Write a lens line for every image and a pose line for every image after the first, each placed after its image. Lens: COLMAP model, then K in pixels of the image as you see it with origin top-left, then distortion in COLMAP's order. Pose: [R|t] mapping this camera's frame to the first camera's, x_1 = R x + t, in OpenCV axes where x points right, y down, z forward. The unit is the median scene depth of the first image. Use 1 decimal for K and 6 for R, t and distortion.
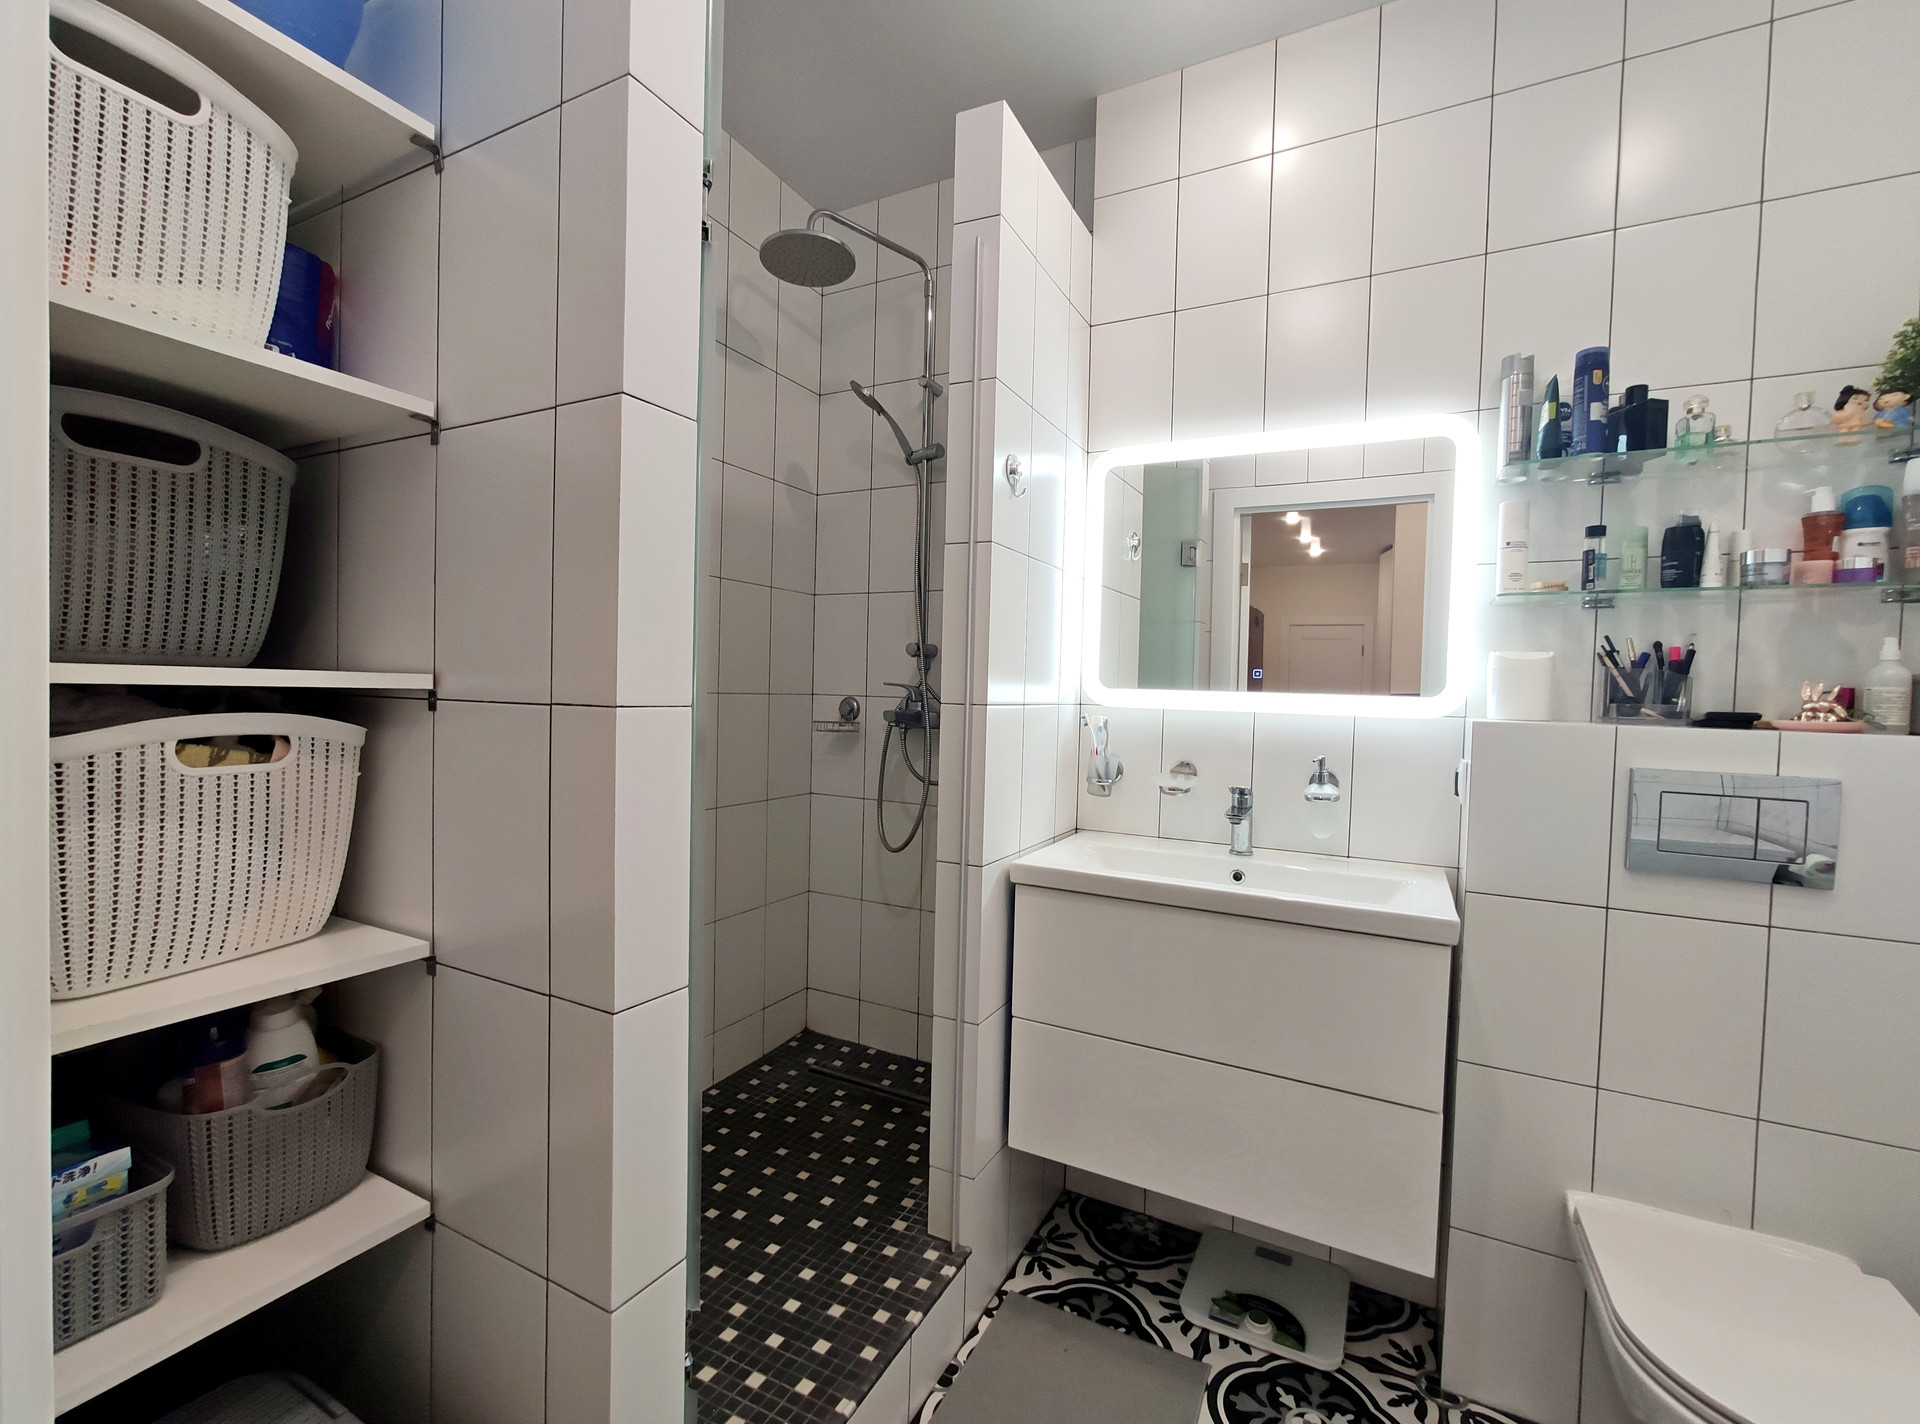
lens RADIAL K [[836.6, 0, 980.5], [0, 836.6, 704.9], [0, 0, 1]] dist [-0.022200, 0.010377]
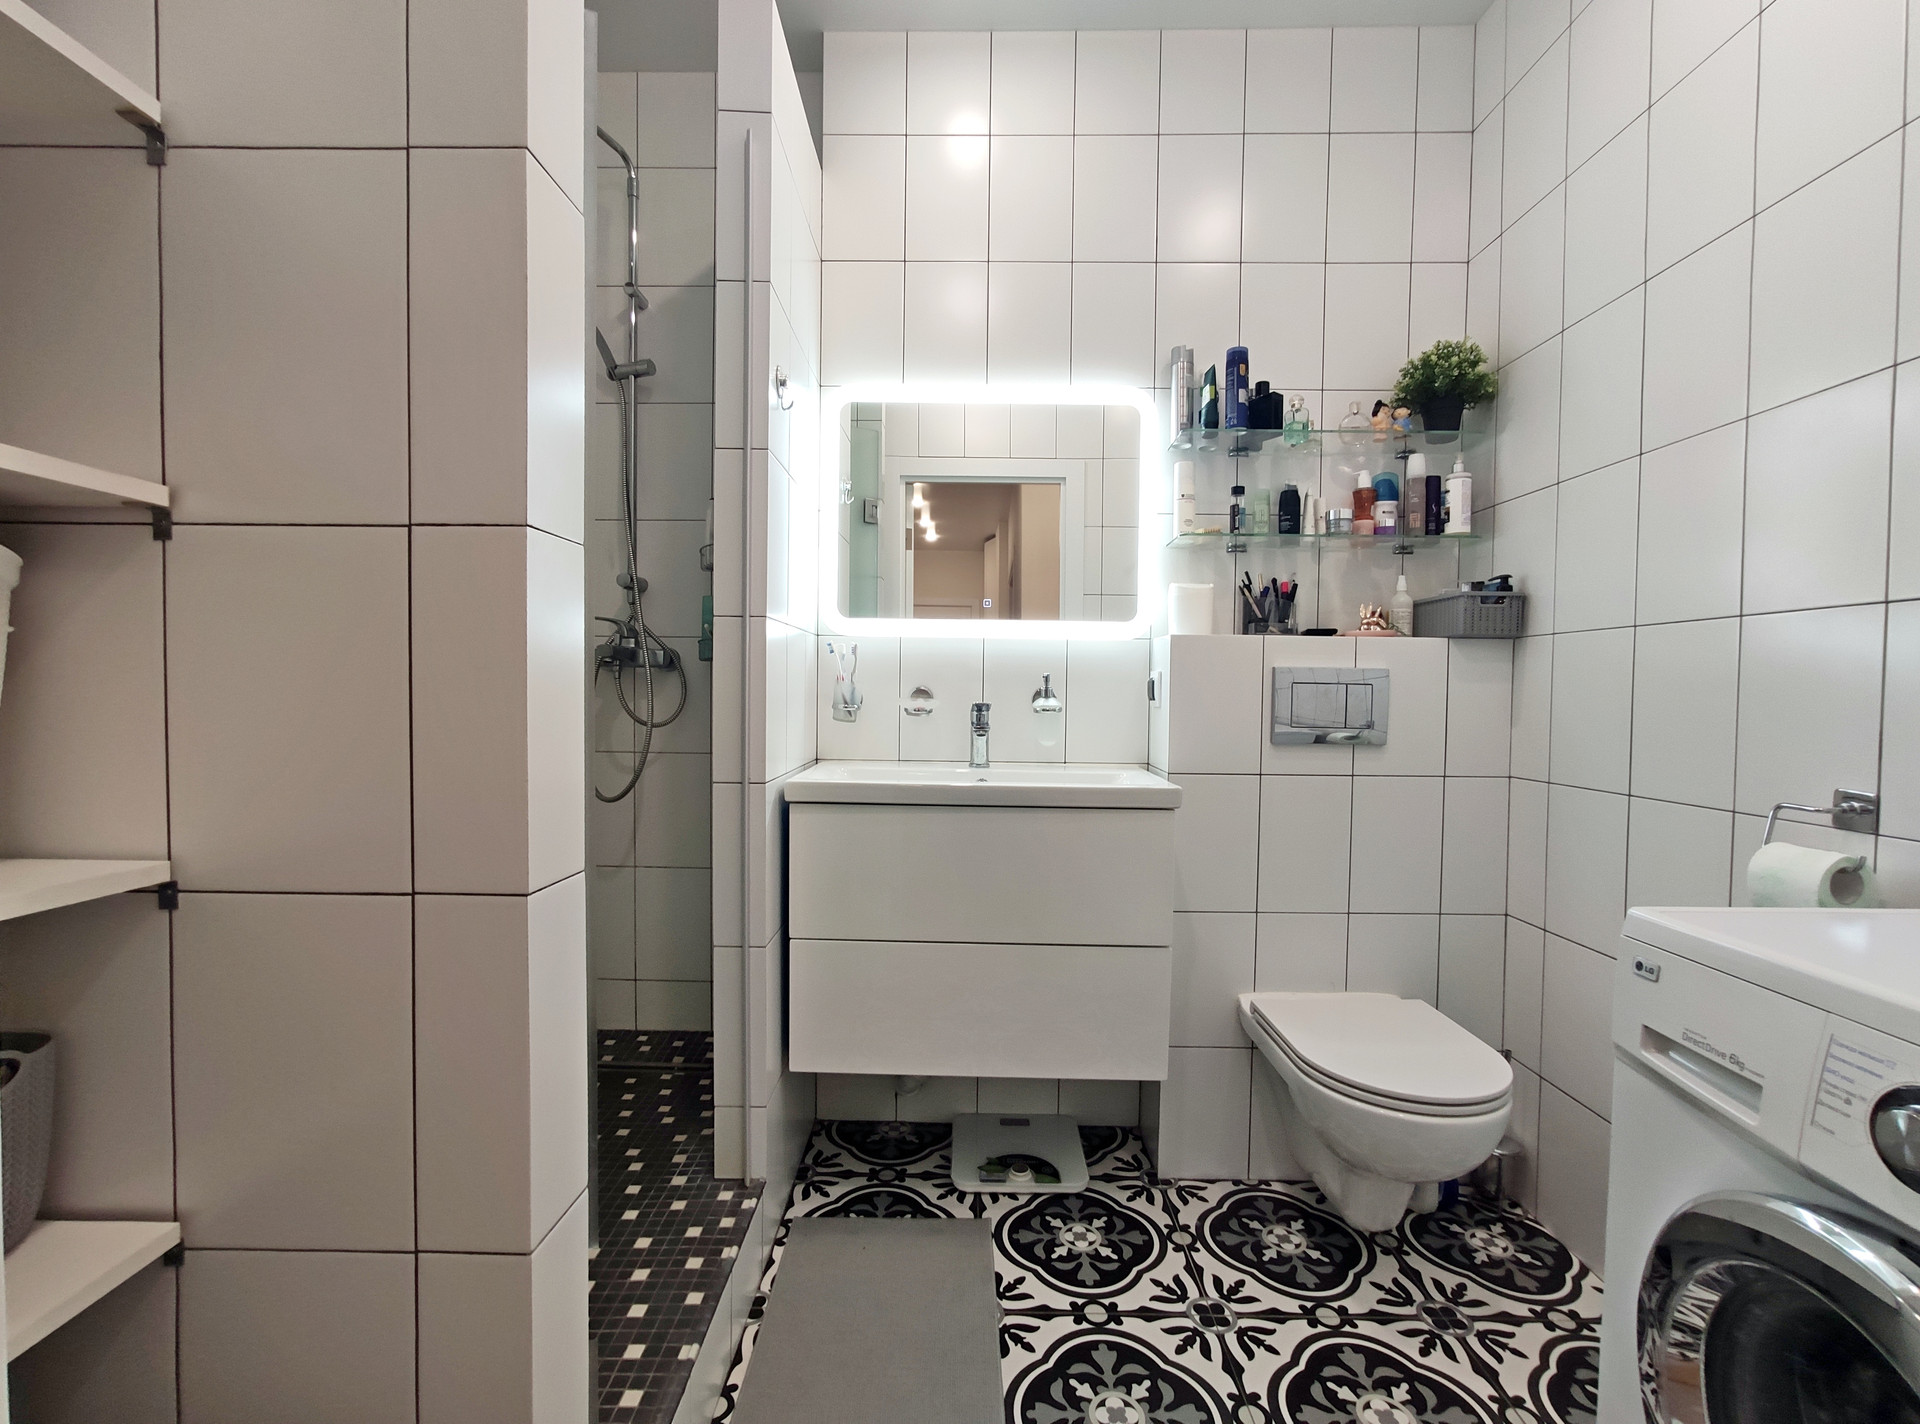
lens RADIAL K [[836.6, 0, 980.9], [0, 836.6, 705.2], [0, 0, 1]] dist [-0.022200, 0.010377]
pose [[0.887437, -0.028671, 0.460037, -0.222317], [0.024373, 0.999586, 0.015281, 0.095300], [-0.460285, -0.002348, 0.887768, 0.023504]]
